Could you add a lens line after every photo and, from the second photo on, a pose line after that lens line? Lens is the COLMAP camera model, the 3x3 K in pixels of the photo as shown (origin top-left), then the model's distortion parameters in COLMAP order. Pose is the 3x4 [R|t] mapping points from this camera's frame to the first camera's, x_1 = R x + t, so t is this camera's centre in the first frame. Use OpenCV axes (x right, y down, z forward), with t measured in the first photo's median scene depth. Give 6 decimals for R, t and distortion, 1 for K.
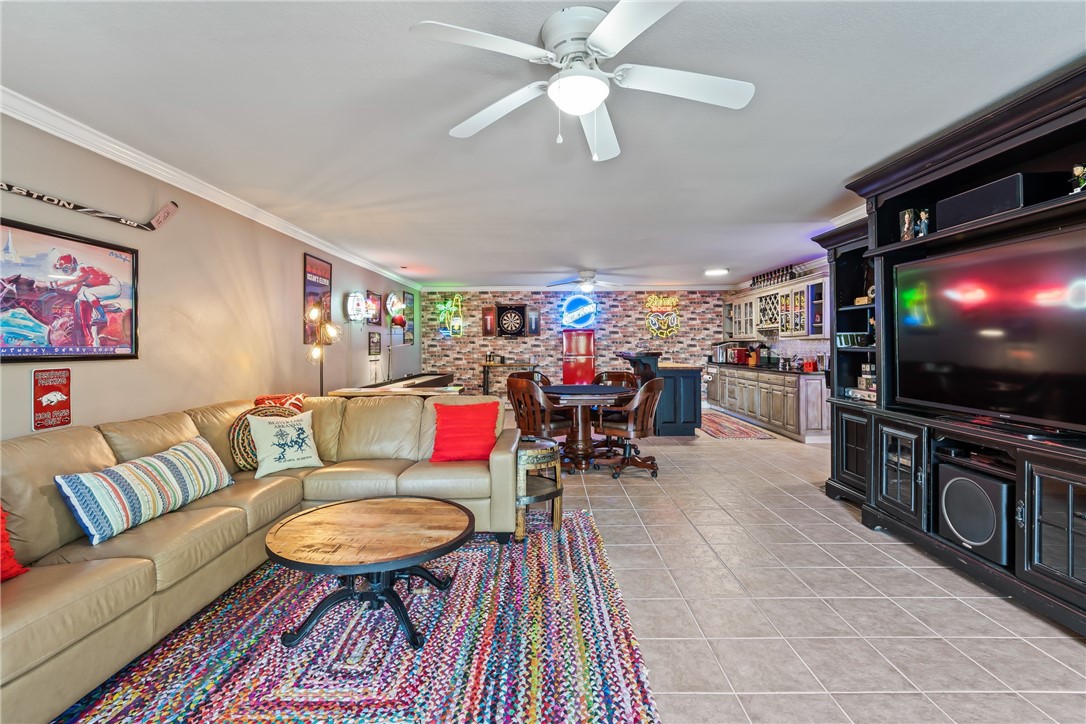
lens RADIAL K [[498.8, 0, 544.0], [0, 498.8, 351.1], [0, 0, 1]] dist [-0.004626, 0.000597]
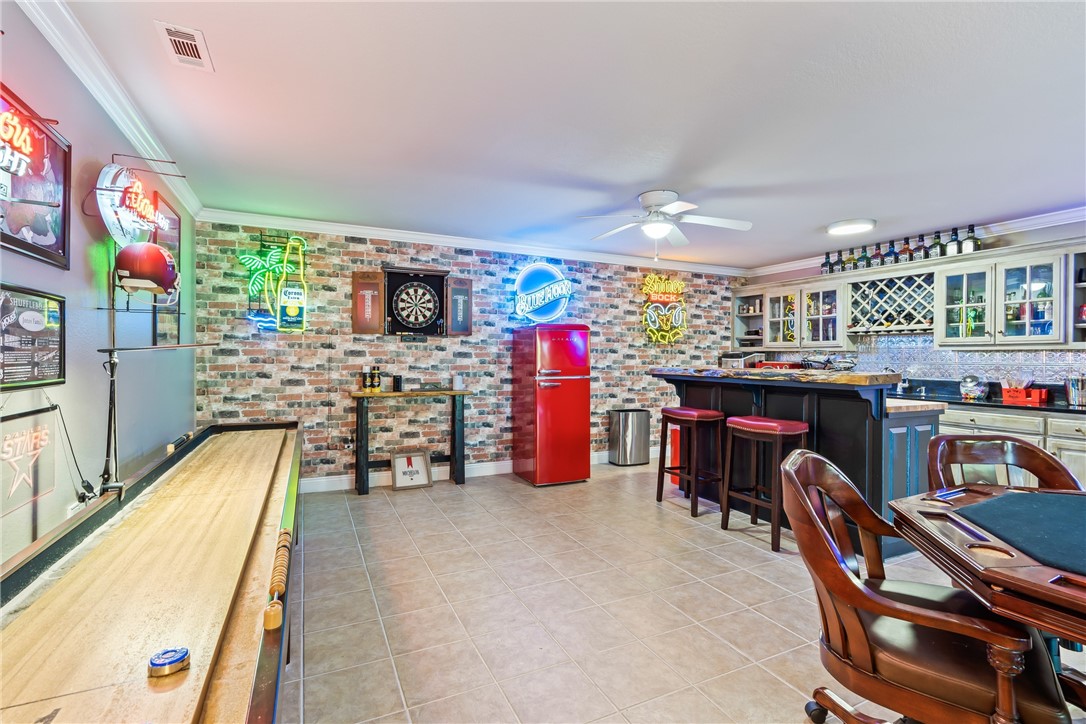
lens RADIAL K [[498.8, 0, 541.9], [0, 498.8, 357.2], [0, 0, 1]] dist [-0.004626, 0.000597]
pose [[0.901273, 0.009595, 0.433145, -0.167149], [-0.006756, 0.999944, -0.008093, -0.004563], [-0.433198, 0.004367, 0.901288, 0.510014]]
